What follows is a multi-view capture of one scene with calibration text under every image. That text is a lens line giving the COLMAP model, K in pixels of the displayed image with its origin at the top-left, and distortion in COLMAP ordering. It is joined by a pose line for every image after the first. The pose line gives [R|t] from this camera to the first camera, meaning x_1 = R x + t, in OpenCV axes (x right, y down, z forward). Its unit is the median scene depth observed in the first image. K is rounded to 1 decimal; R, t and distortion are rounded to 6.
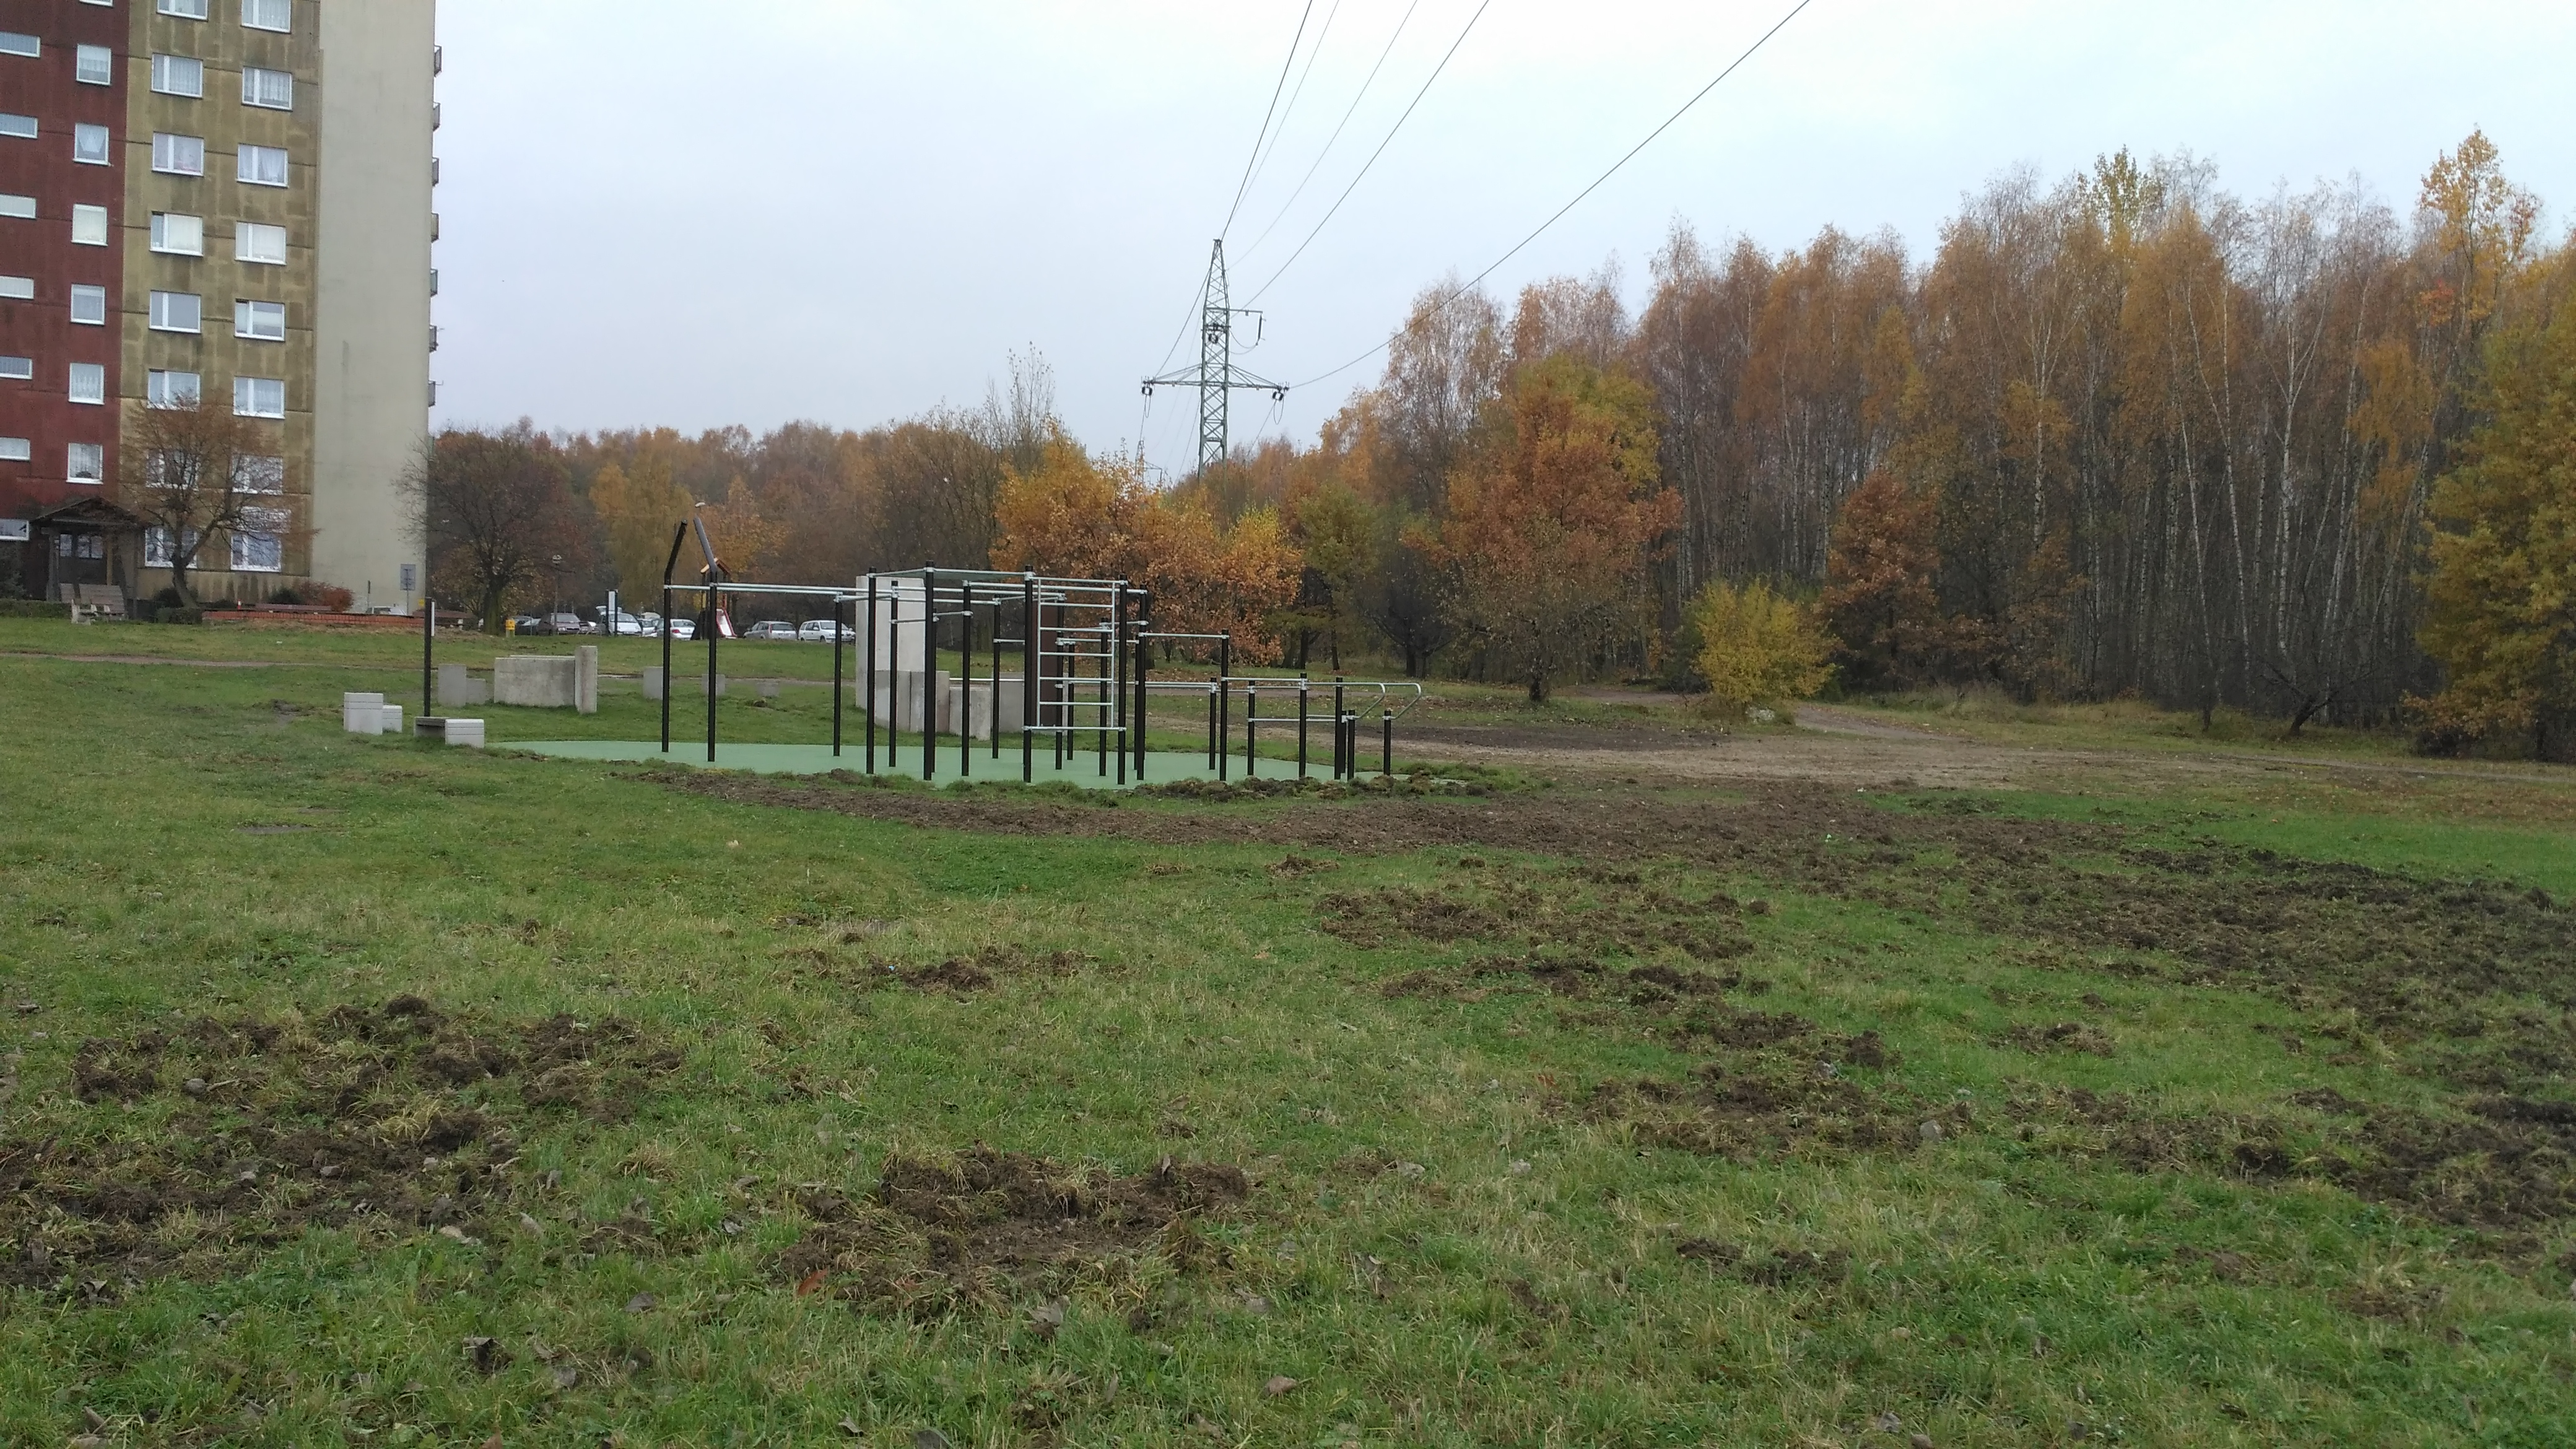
lens RADIAL K [[2256.5, 0, 1295.0], [0, 2256.5, 729.0], [0, 0, 1]] dist [0.119035, -0.335987]
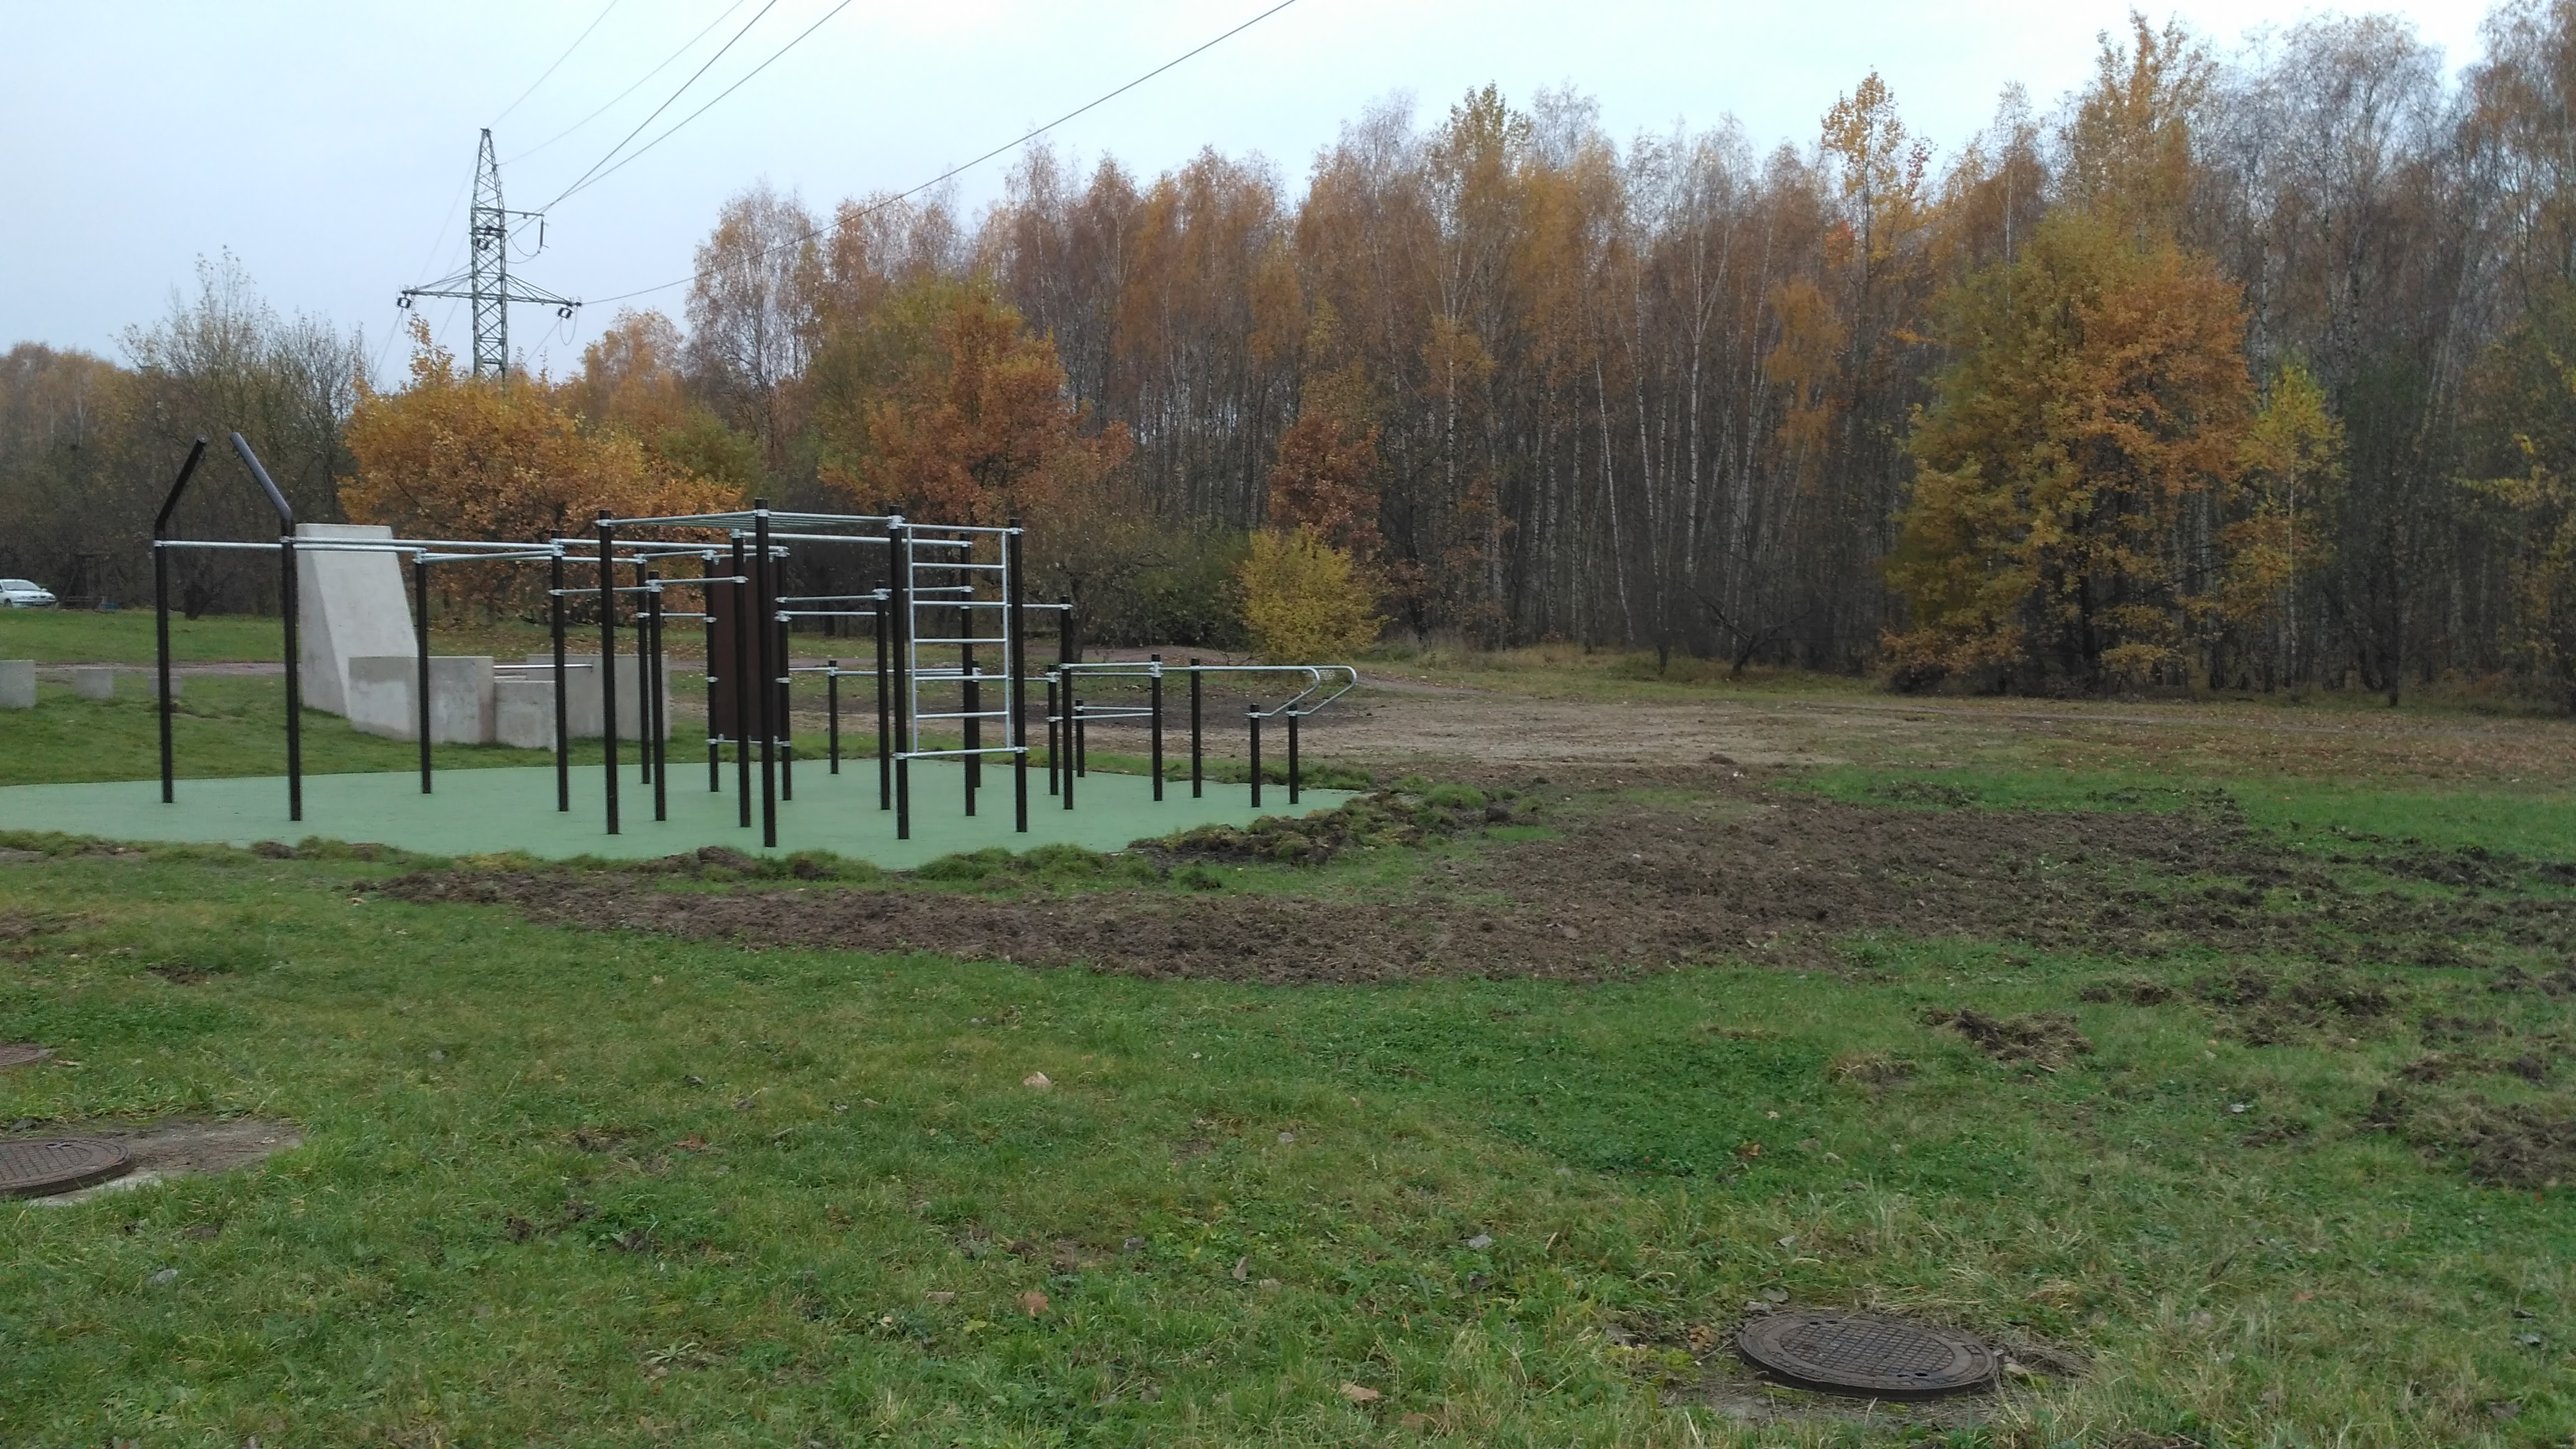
lens RADIAL K [[2256.5, 0, 1295.0], [0, 2256.5, 729.0], [0, 0, 1]] dist [0.119035, -0.335987]
pose [[0.937035, -0.037847, 0.347179, -0.084098], [0.029351, 0.999128, 0.029698, -0.008401], [-0.348000, -0.017638, 0.937329, 0.123007]]
